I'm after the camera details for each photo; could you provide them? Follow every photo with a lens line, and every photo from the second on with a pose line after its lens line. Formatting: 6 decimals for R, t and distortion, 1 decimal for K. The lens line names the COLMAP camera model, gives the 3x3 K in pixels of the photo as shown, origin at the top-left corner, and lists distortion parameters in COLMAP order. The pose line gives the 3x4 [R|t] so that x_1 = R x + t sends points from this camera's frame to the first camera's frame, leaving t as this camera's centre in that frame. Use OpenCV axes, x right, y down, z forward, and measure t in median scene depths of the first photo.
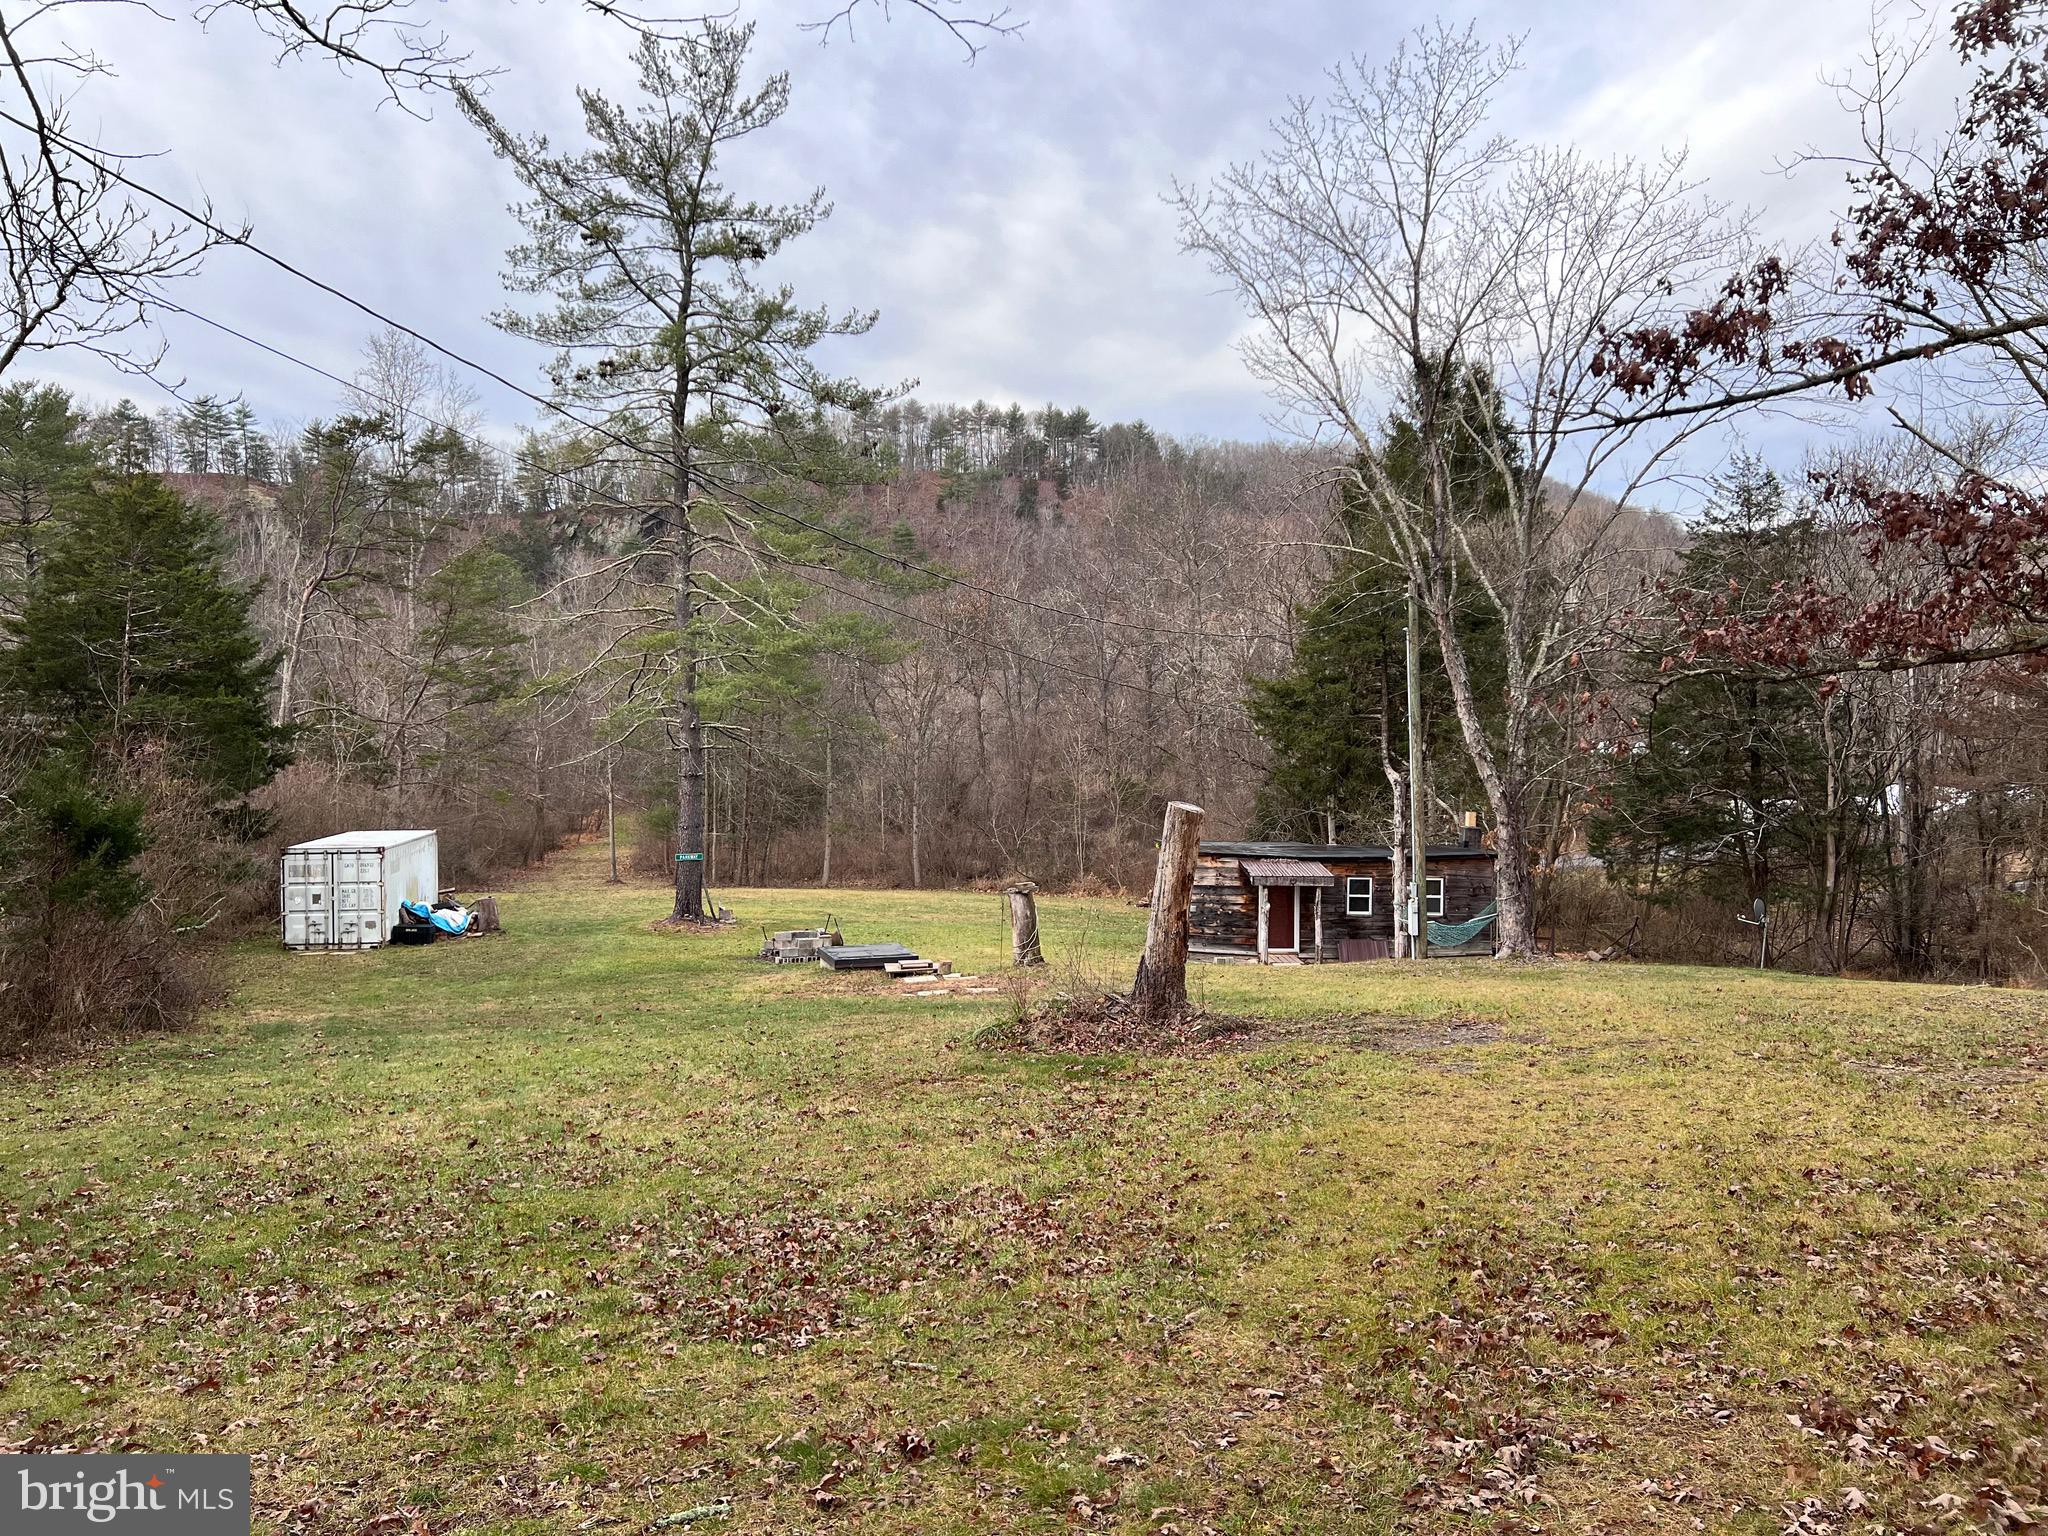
lens RADIAL K [[1547.6, 0, 1024.0], [0, 1547.6, 768.0], [0, 0, 1]] dist [0.047276, -0.005686]
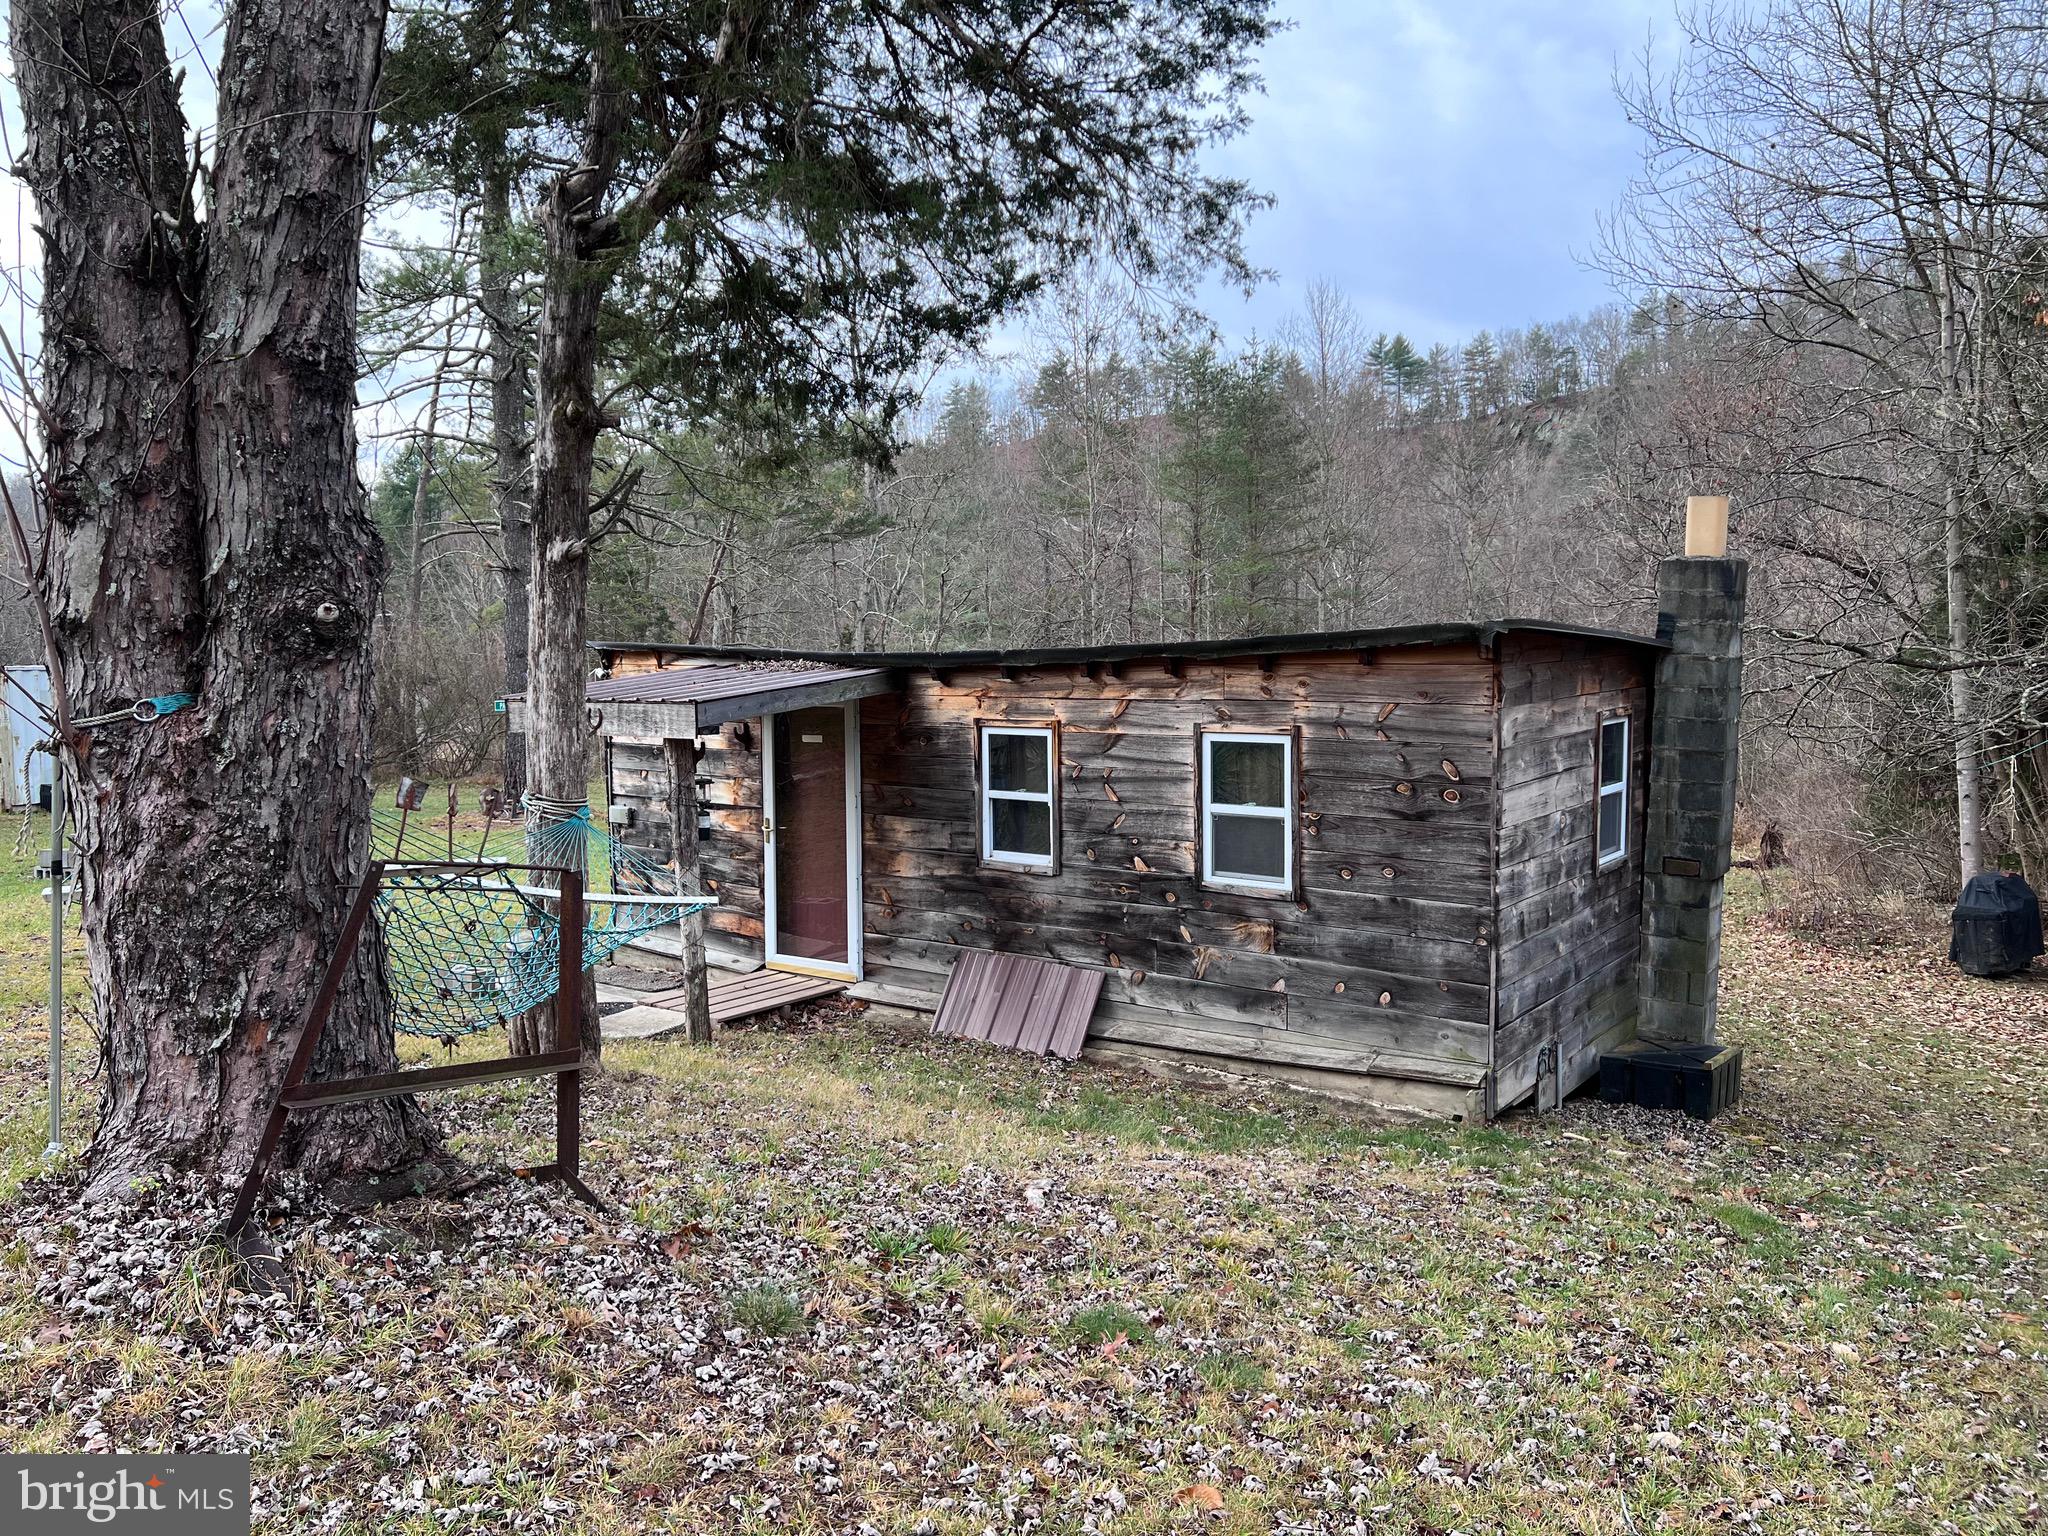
lens RADIAL K [[1547.6, 0, 1024.0], [0, 1547.6, 768.0], [0, 0, 1]] dist [0.047276, -0.005686]
pose [[0.783415, 0.030287, -0.620761, 0.362622], [-0.006972, 0.999177, 0.039951, 0.062843], [0.621460, -0.026971, 0.782981, 0.742690]]
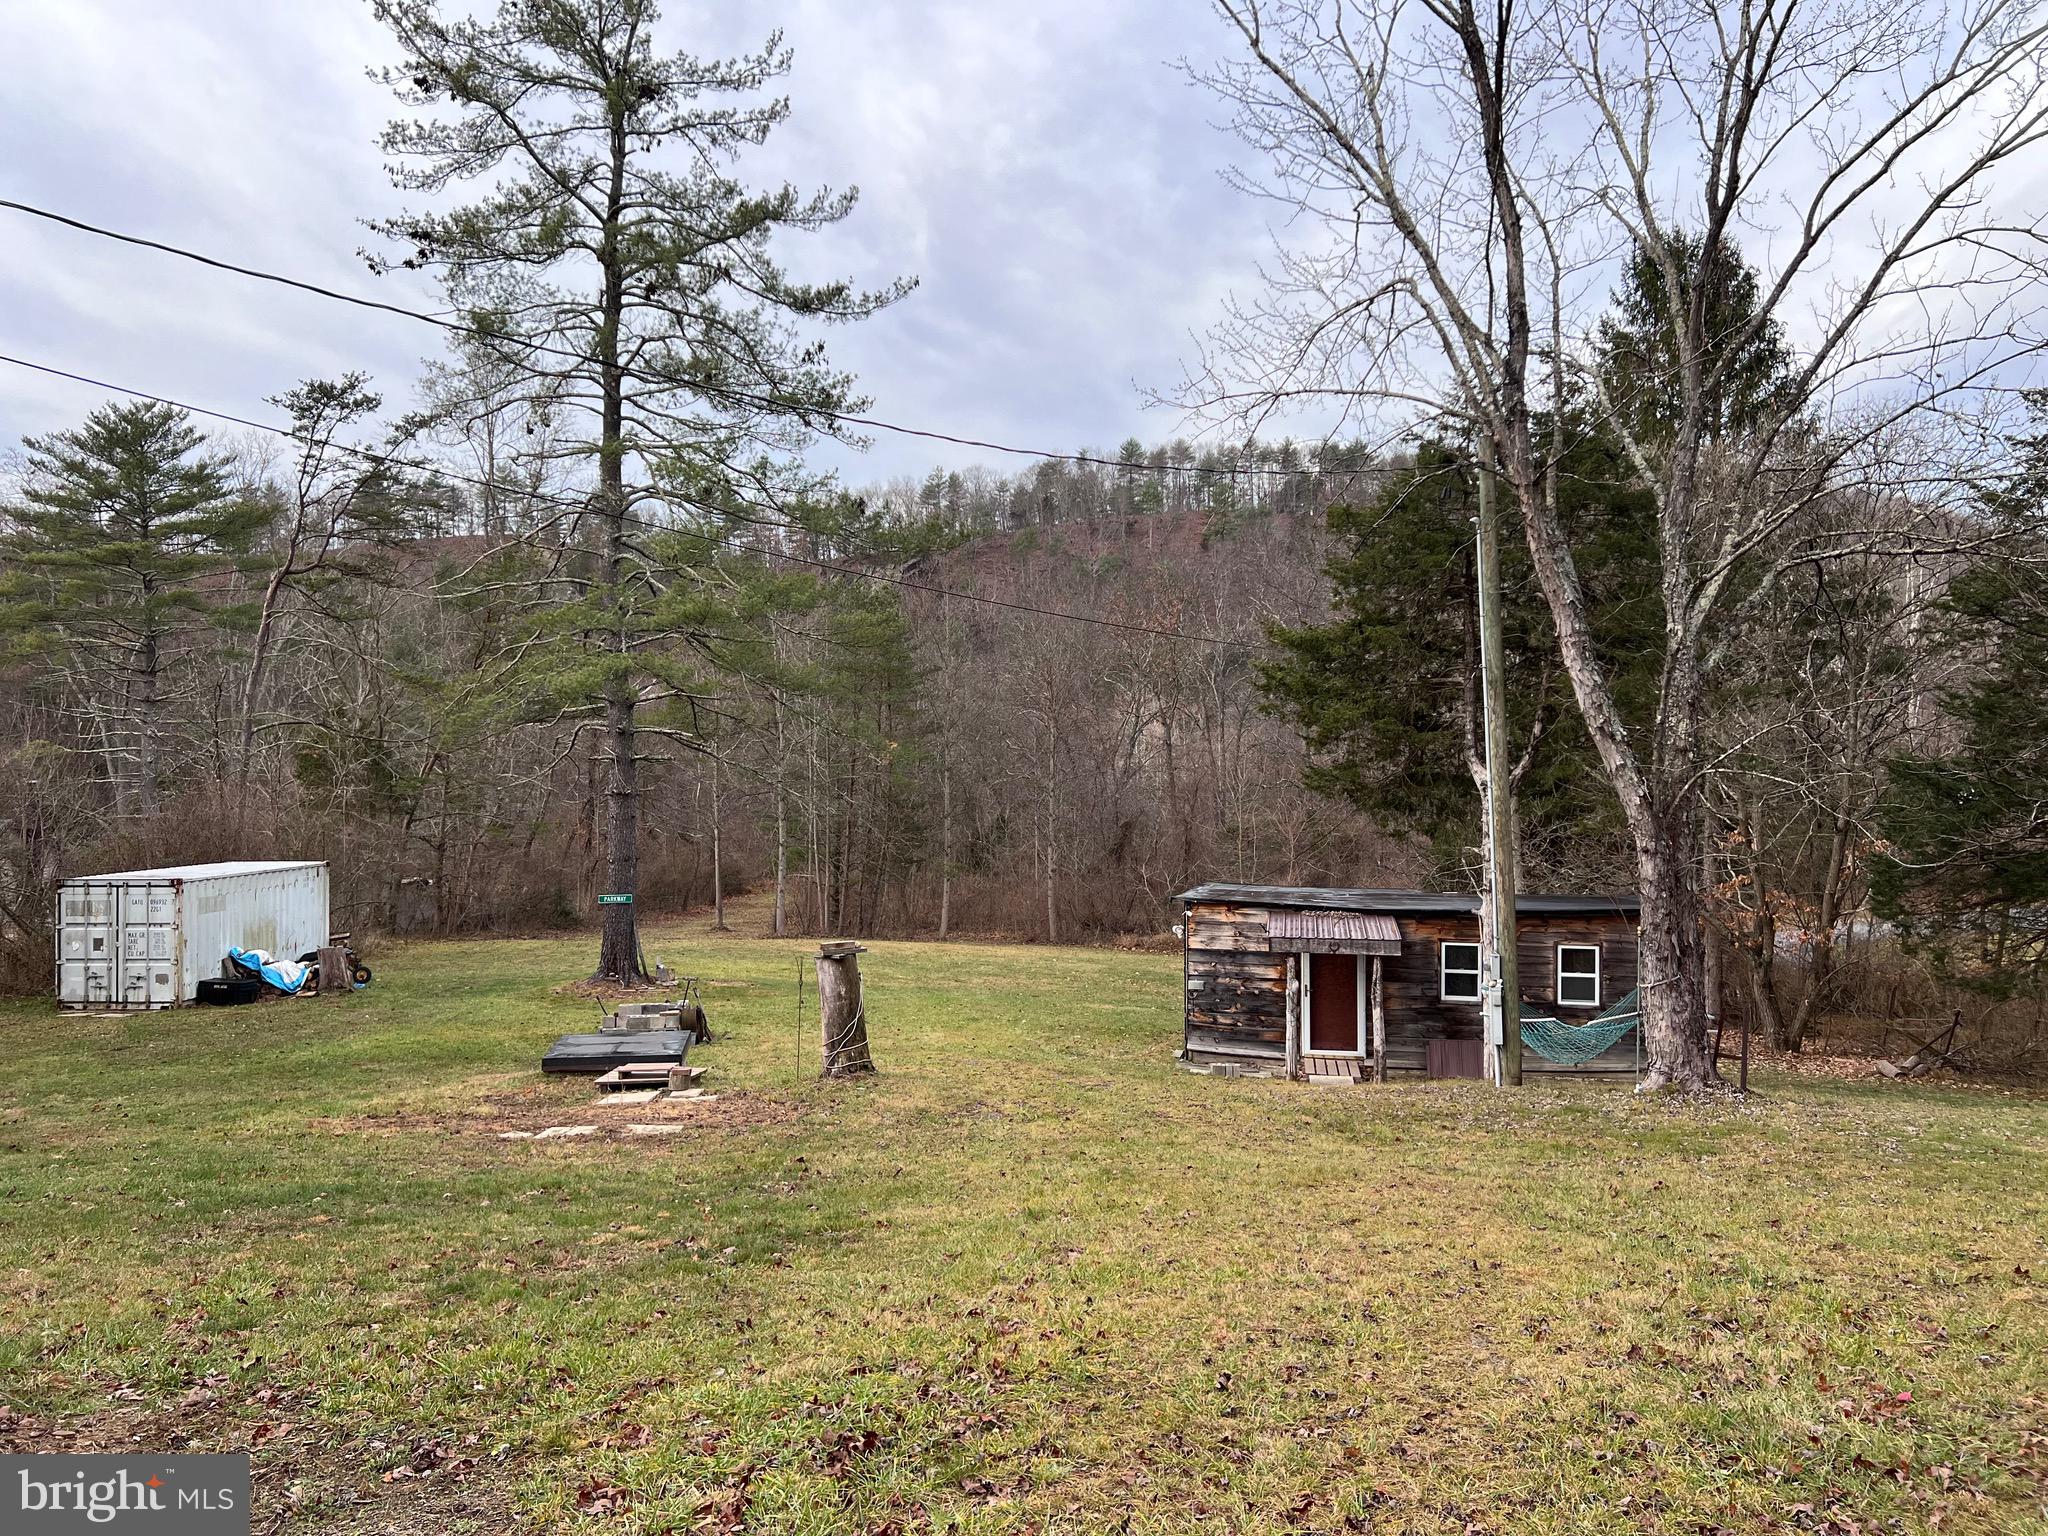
lens RADIAL K [[1546.6, 0, 1022.4], [0, 1546.6, 761.0], [0, 0, 1]] dist [0.028826, -0.004838]
pose [[0.981275, -0.003234, -0.192587, 0.152842], [-0.004262, 0.999250, -0.038497, 0.020058], [0.192567, 0.038597, 0.980525, 0.316822]]
